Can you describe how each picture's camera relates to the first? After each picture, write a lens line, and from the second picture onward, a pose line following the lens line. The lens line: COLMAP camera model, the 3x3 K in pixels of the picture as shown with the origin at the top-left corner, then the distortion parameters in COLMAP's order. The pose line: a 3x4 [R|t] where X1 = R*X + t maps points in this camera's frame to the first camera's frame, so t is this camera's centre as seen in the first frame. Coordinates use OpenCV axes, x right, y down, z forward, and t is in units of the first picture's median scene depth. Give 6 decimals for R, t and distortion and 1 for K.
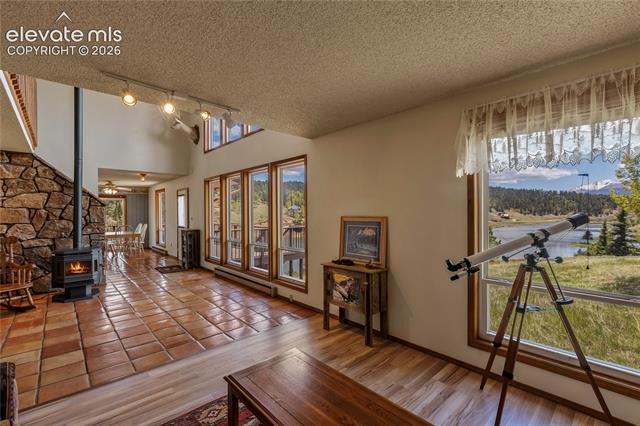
lens RADIAL K [[287.4, 0, 323.1], [0, 287.4, 213.3], [0, 0, 1]] dist [-0.000591, -0.000495]
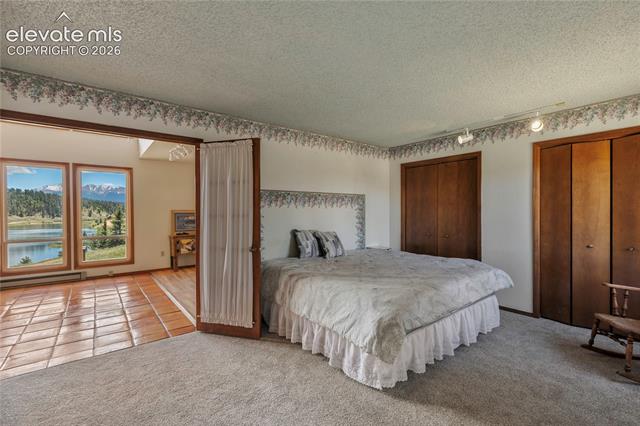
lens RADIAL K [[287.4, 0, 323.1], [0, 287.4, 213.3], [0, 0, 1]] dist [-0.000591, -0.000495]
pose [[0.071779, -0.004312, 0.997411, -1.770384], [0.007761, 0.999963, 0.003765, 0.030438], [-0.997390, 0.007471, 0.071809, -0.084486]]
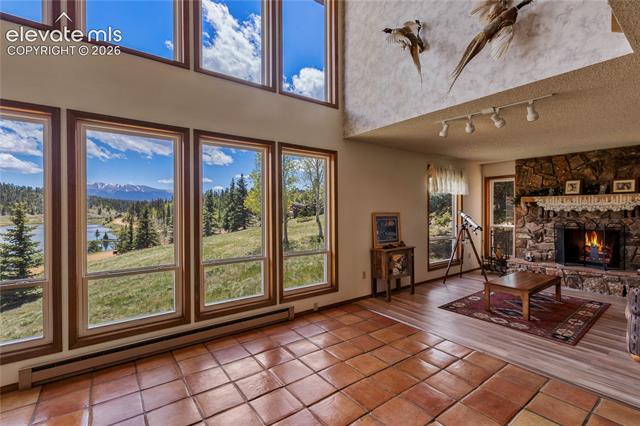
lens RADIAL K [[295.9, 0, 320.6], [0, 295.9, 209.8], [0, 0, 1]] dist [0.003729, 0.000829]
pose [[0.109844, 0.002700, 0.993945, -1.335730], [0.005575, 0.999979, -0.003333, -0.001378], [-0.993933, 0.005908, 0.109827, 1.155486]]
